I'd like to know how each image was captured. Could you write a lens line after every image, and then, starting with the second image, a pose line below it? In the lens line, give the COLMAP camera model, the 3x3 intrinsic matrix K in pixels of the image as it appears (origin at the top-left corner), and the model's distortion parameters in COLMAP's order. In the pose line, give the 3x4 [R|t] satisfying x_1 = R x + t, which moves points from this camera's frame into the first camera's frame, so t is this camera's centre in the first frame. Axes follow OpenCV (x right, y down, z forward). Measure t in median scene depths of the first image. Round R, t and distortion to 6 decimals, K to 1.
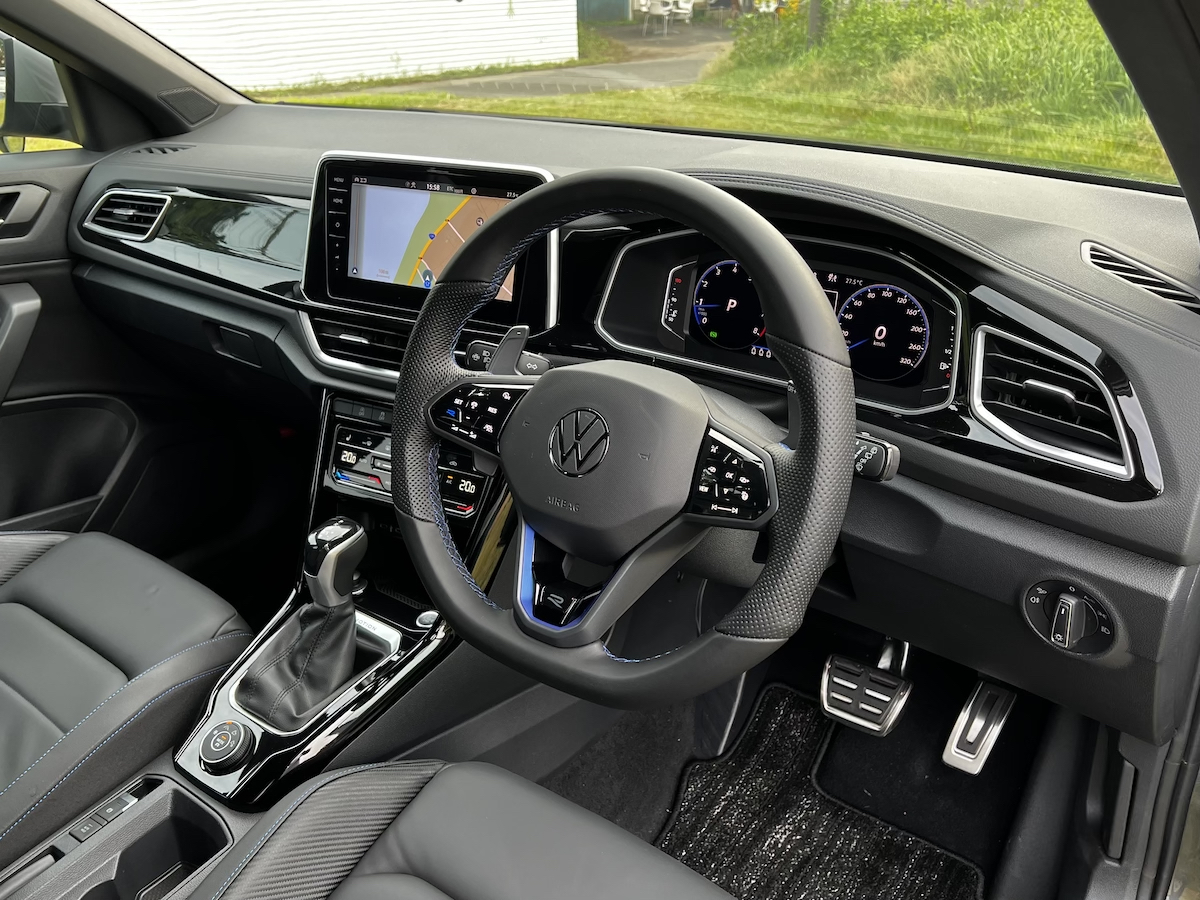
lens RADIAL K [[1019.5, 0, 600.0], [0, 1019.5, 450.0], [0, 0, 1]] dist [0.067205, -0.007809]
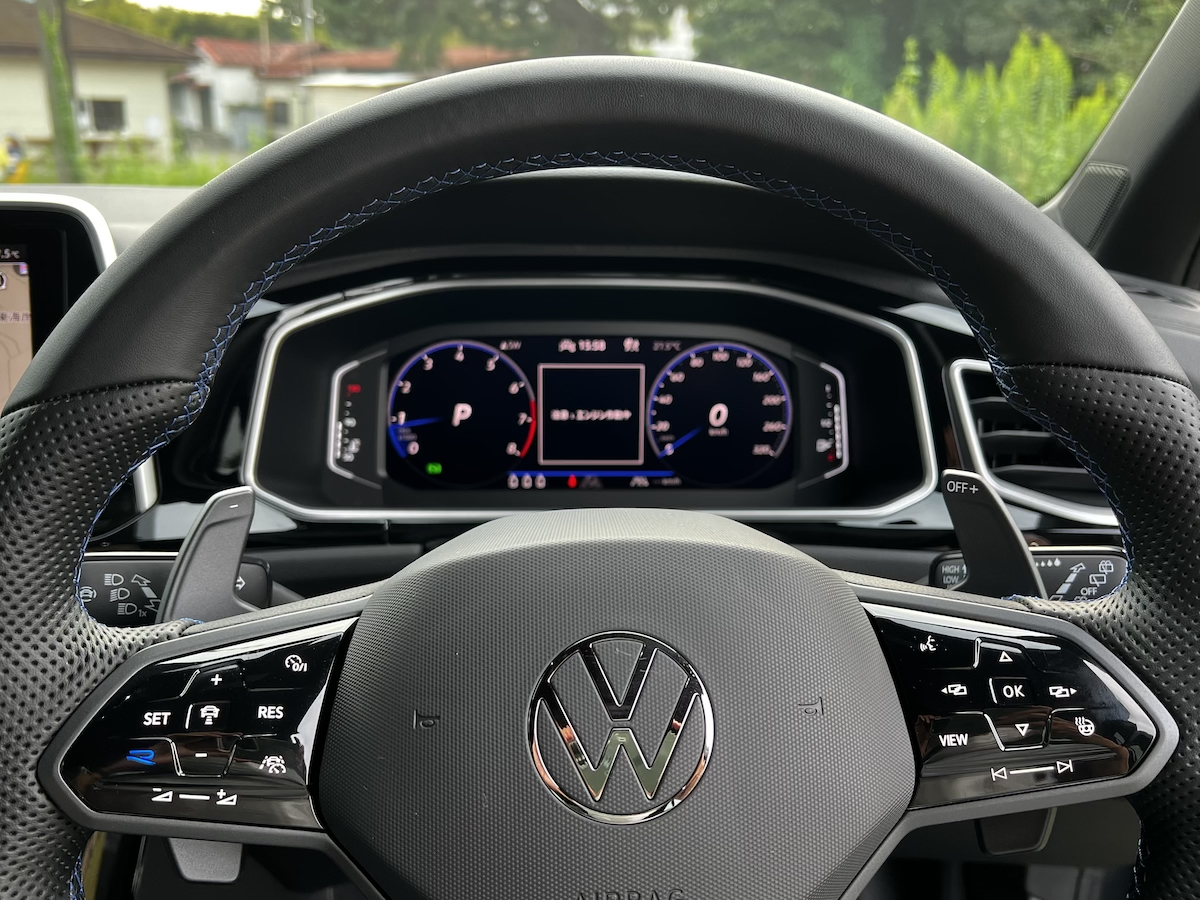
lens RADIAL K [[1019.5, 0, 600.0], [0, 1019.5, 450.0], [0, 0, 1]] dist [0.067205, -0.007809]
pose [[0.766816, -0.151342, 0.623769, -0.201881], [0.246541, 0.966706, -0.068533, -0.065655], [-0.592630, 0.206337, 0.778598, 0.531831]]
